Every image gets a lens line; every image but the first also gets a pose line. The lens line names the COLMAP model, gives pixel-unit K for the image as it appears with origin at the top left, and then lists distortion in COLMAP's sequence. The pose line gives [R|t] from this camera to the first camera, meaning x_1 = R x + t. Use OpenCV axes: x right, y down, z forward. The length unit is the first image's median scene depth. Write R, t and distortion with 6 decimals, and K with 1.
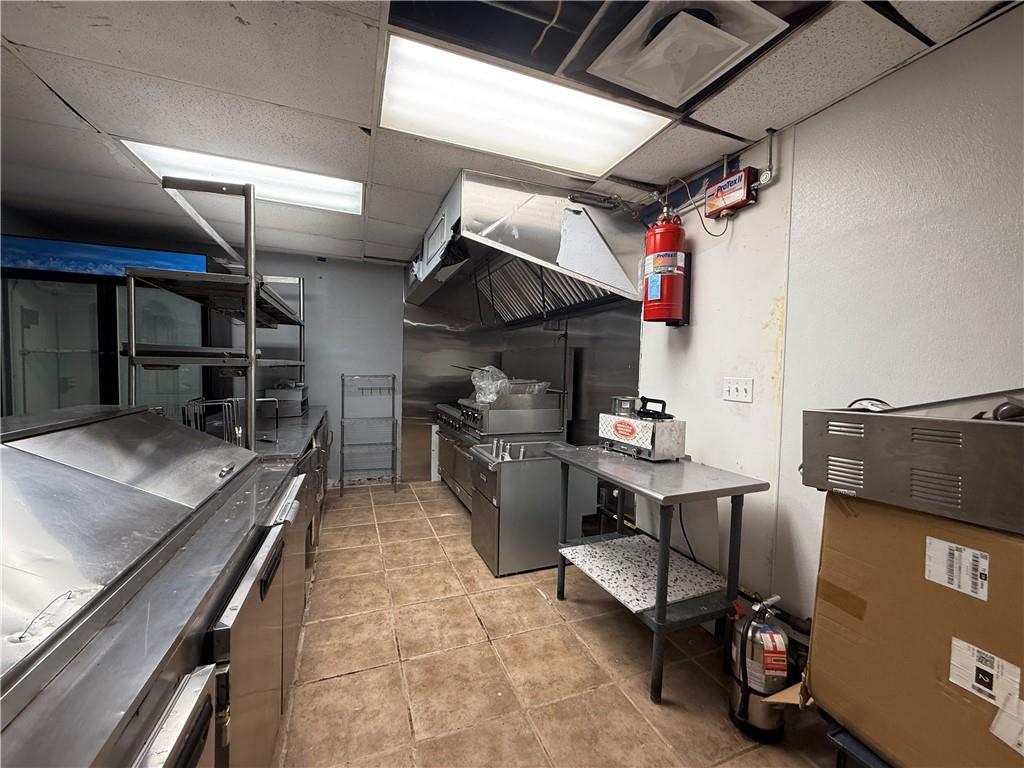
lens RADIAL K [[406.6, 0, 508.5], [0, 406.6, 382.4], [0, 0, 1]] dist [0.000373, 0.000120]
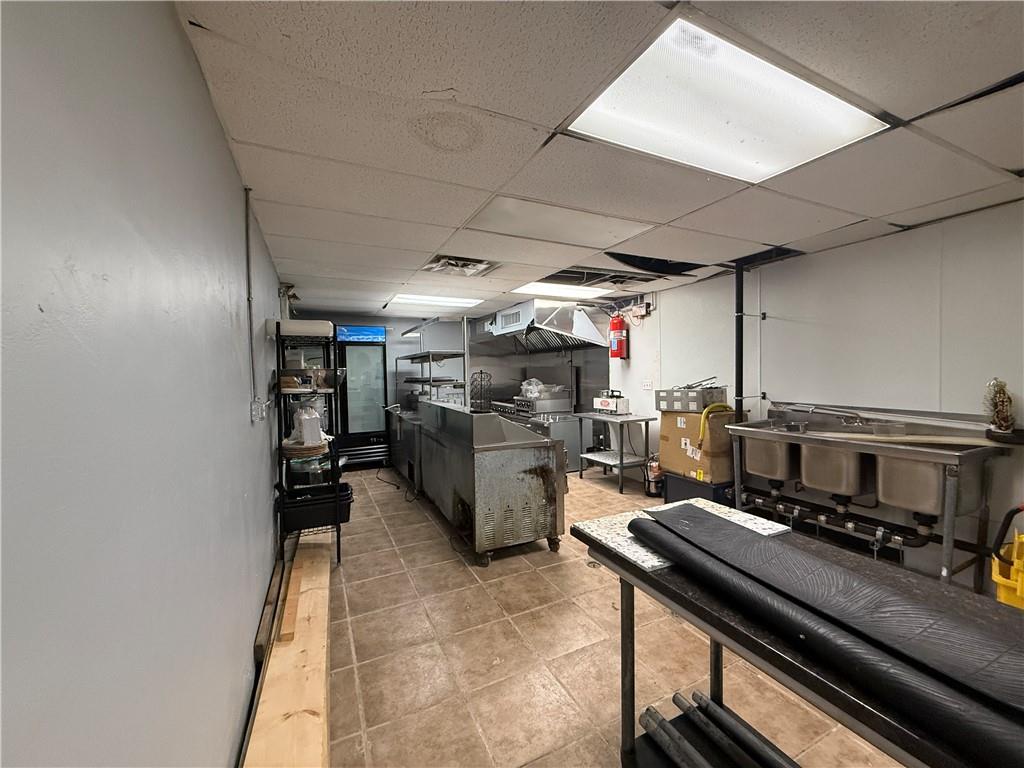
lens RADIAL K [[406.6, 0, 511.7], [0, 406.6, 382.8], [0, 0, 1]] dist [0.000373, 0.000120]
pose [[0.995722, -0.042532, 0.082023, -0.386966], [0.043346, 0.999027, -0.008163, -0.010322], [-0.081596, 0.011684, 0.996597, -1.147994]]
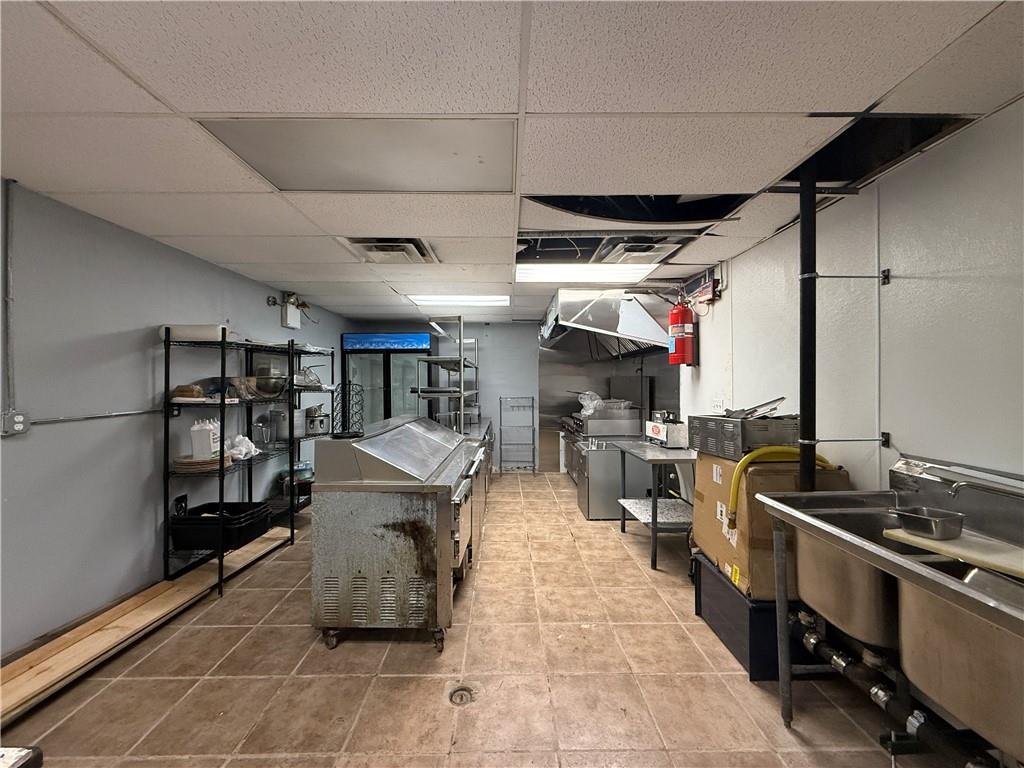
lens RADIAL K [[406.6, 0, 511.5], [0, 406.6, 383.9], [0, 0, 1]] dist [0.000373, 0.000120]
pose [[0.935842, -0.025408, -0.351504, 0.270879], [0.012085, 0.999125, -0.040045, -0.012993], [0.352214, 0.033227, 0.935330, -0.666576]]
